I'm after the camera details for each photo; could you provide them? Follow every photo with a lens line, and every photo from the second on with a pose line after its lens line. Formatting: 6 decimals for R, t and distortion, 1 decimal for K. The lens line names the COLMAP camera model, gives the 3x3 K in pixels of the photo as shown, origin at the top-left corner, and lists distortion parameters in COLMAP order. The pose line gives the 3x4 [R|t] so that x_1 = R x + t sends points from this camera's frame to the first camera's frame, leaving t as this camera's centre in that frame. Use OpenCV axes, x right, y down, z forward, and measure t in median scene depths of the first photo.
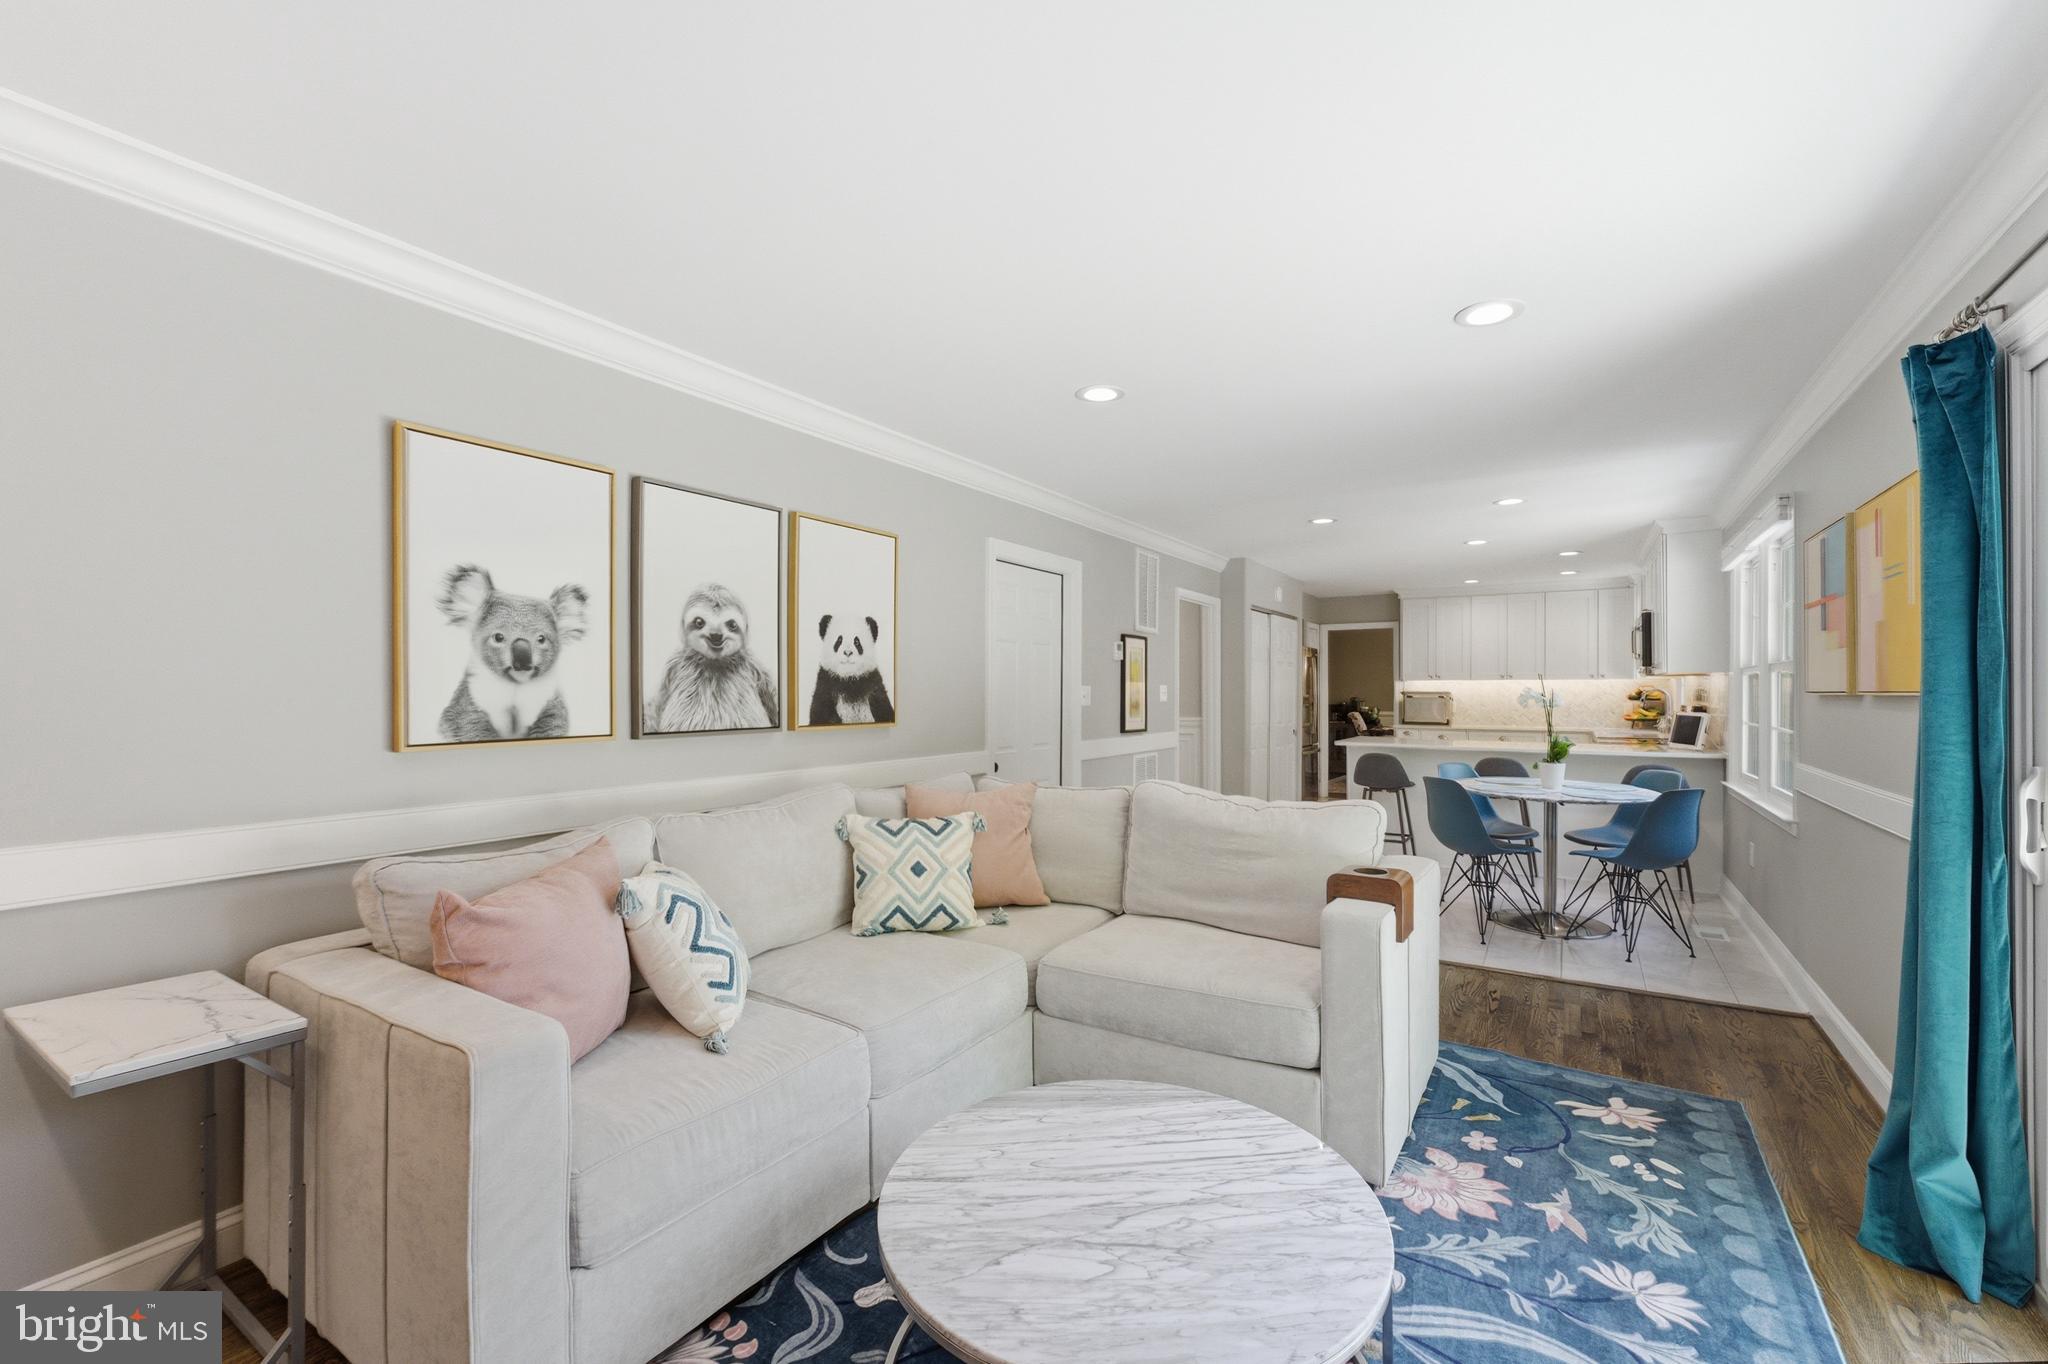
lens RADIAL K [[856.8, 0, 1038.0], [0, 856.8, 705.0], [0, 0, 1]] dist [-0.000327, 0.000798]
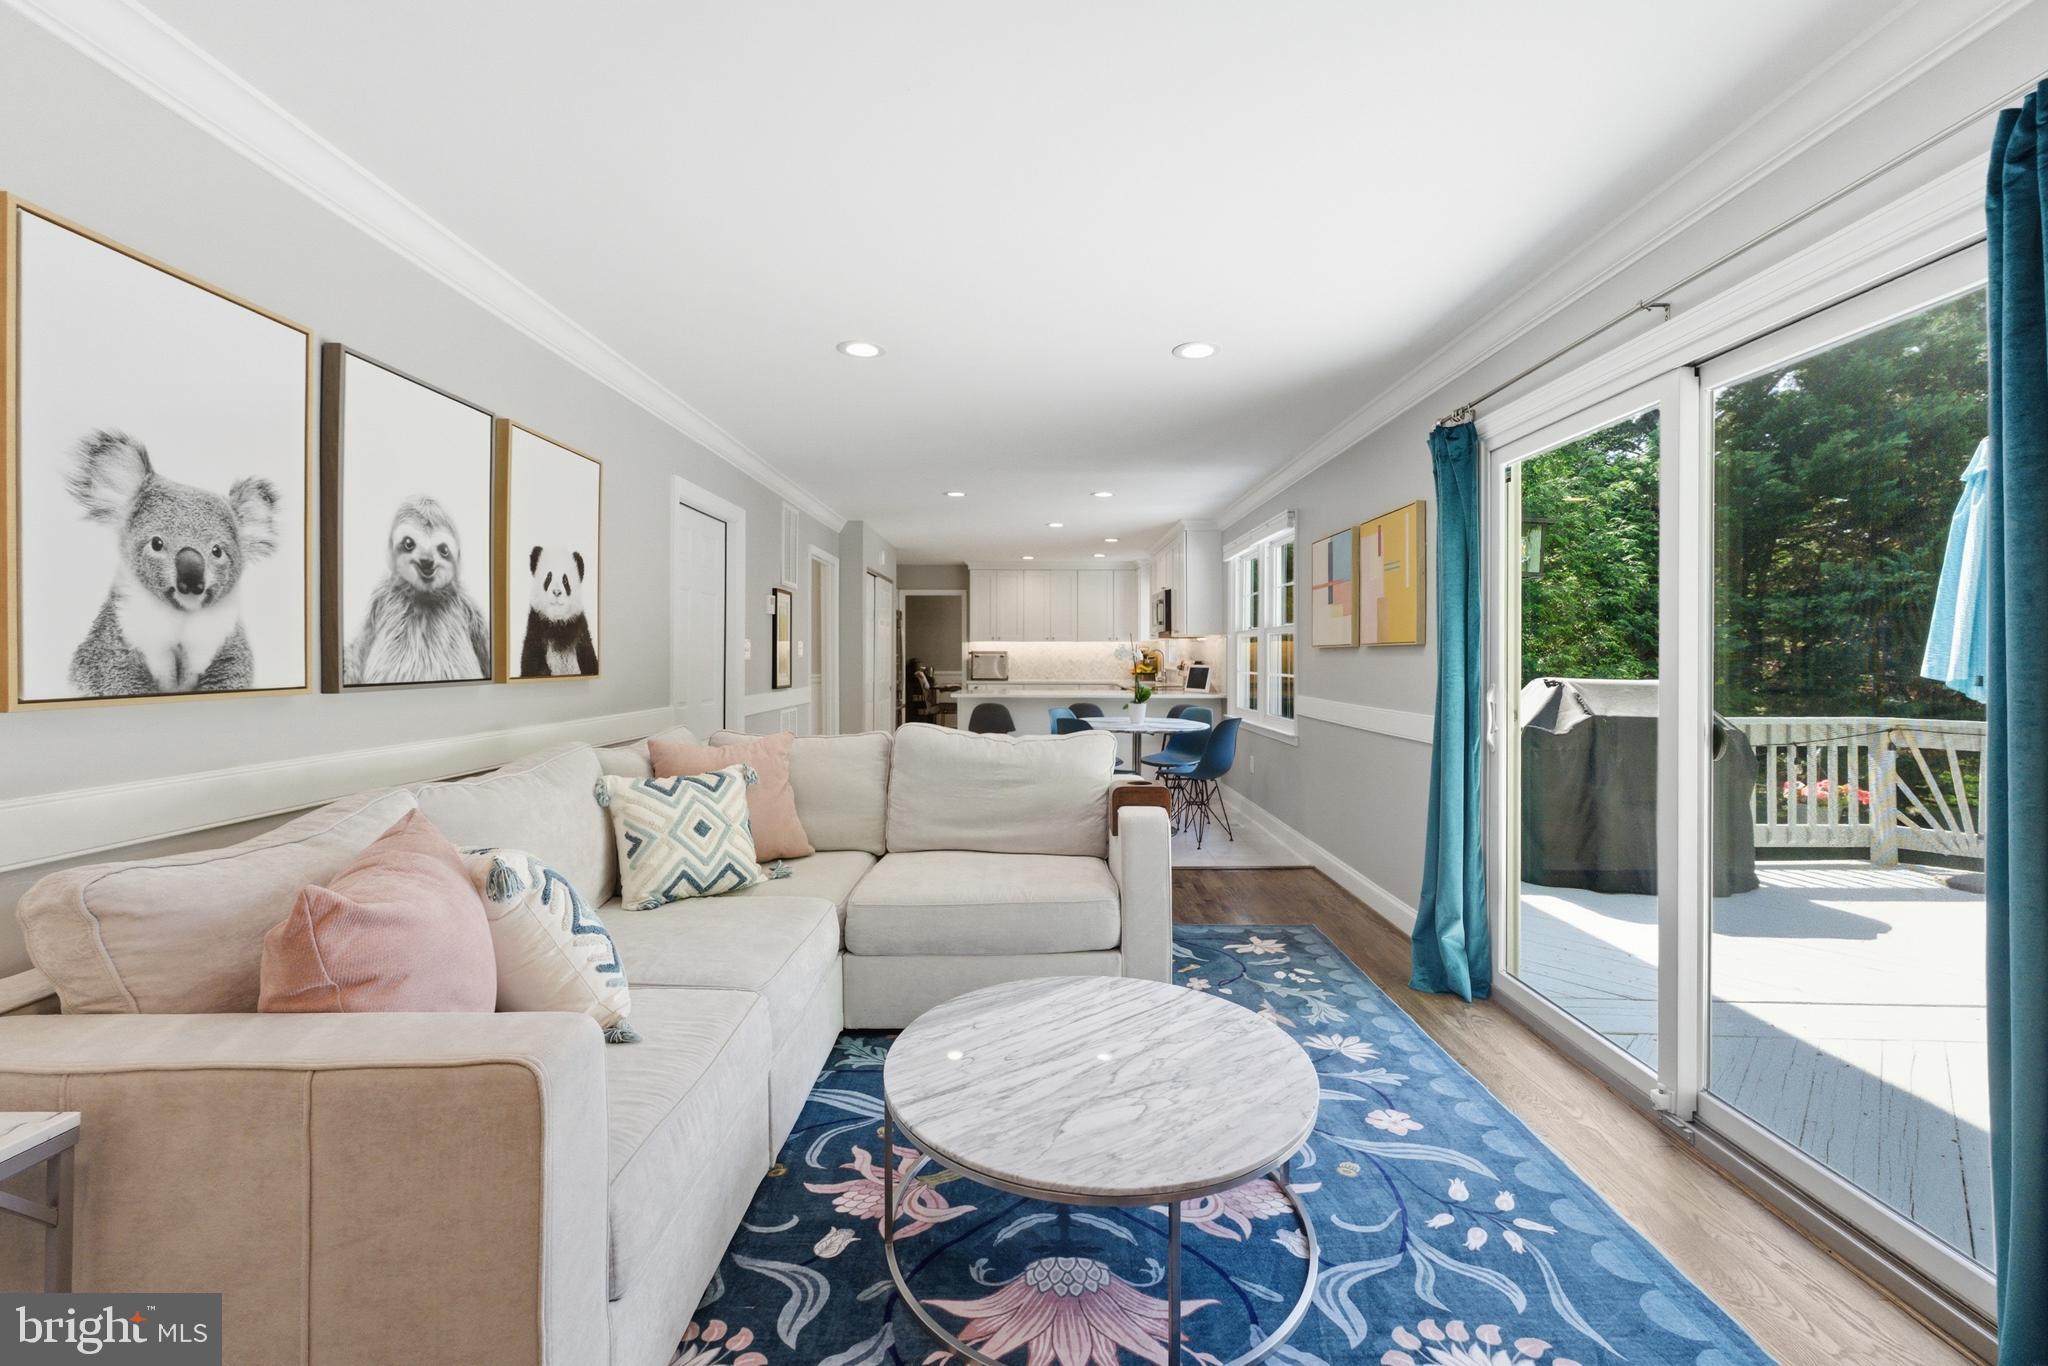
lens RADIAL K [[843.1, 0, 1030.3], [0, 843.1, 672.8], [0, 0, 1]] dist [-0.001601, 0.000196]
pose [[0.844222, -0.010043, 0.535900, -0.346259], [0.008133, 0.999949, 0.005928, 0.022612], [-0.535932, -0.000647, 0.844261, 0.046981]]
